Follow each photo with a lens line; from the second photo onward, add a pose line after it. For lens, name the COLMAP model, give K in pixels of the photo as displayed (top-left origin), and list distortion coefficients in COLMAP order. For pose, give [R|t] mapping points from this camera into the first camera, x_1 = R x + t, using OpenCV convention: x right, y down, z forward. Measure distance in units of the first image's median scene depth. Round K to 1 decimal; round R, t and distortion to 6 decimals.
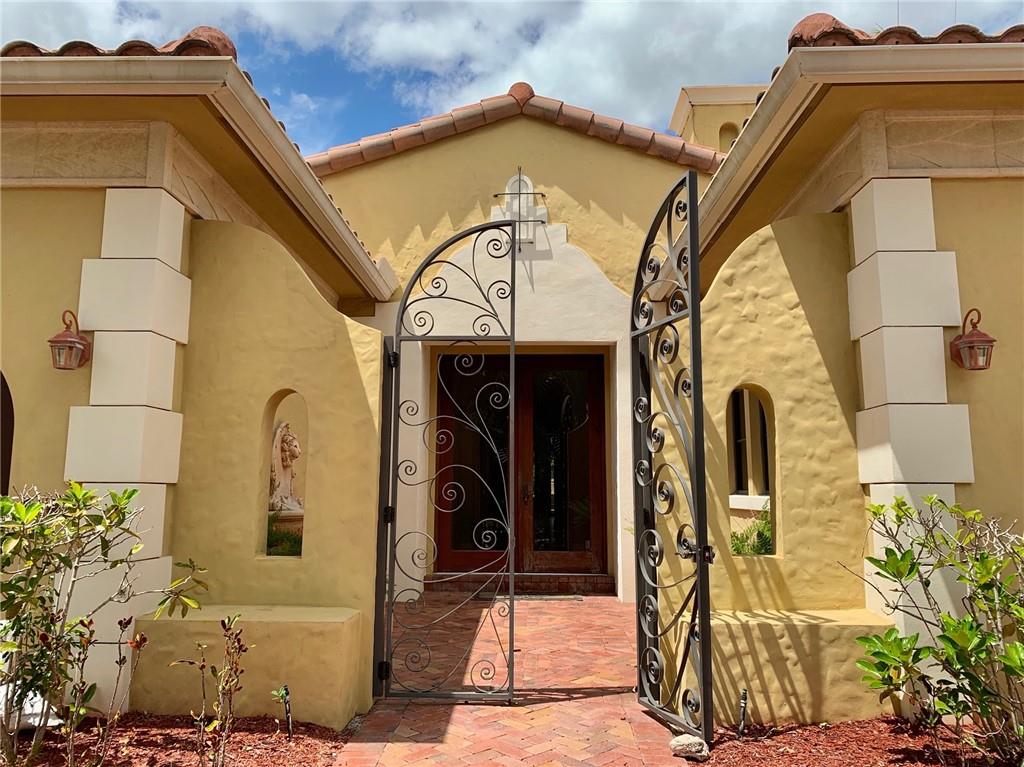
lens RADIAL K [[789.6, 0, 528.7], [0, 789.6, 364.8], [0, 0, 1]] dist [0.011009, -0.019282]
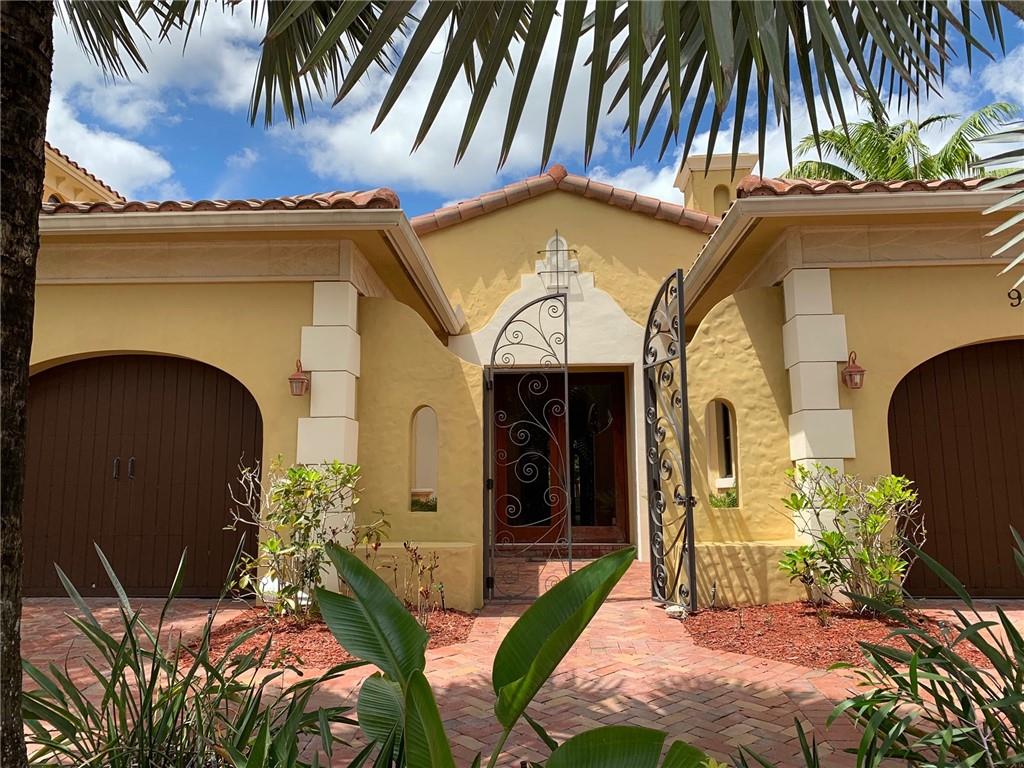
lens RADIAL K [[789.6, 0, 512.4], [0, 789.6, 353.1], [0, 0, 1]] dist [0.011009, -0.019282]
pose [[0.999014, -0.015610, -0.041555, -0.061904], [0.014631, 0.999611, -0.023758, -0.031776], [0.041910, 0.023127, 0.998854, -0.553584]]
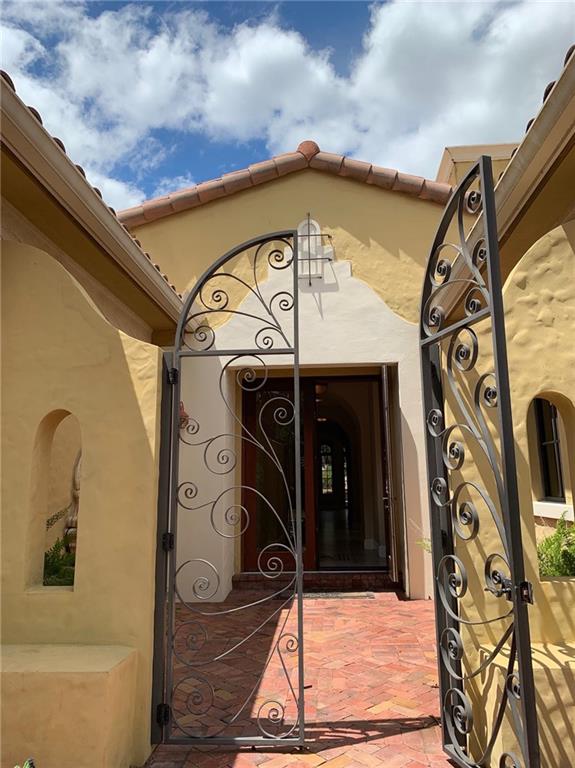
lens RADIAL K [[592.2, 0, 320.2], [0, 592.2, 363.0], [0, 0, 1]] dist [0.011009, -0.019282]
pose [[0.999665, -0.024313, -0.008868, 0.014758], [0.023871, 0.998610, -0.046989, 0.015392], [0.009998, 0.046762, 0.998856, 0.280799]]
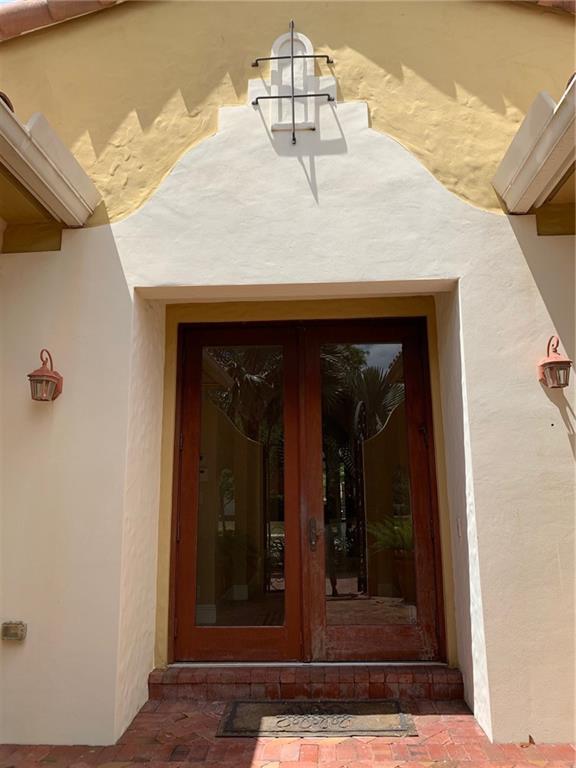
lens RADIAL K [[592.2, 0, 309.4], [0, 592.2, 363.6], [0, 0, 1]] dist [0.011009, -0.019282]
pose [[0.999614, -0.021586, -0.017479, 0.009809], [0.020557, 0.998160, -0.057043, 0.103415], [0.018678, 0.056661, 0.998219, 0.988715]]
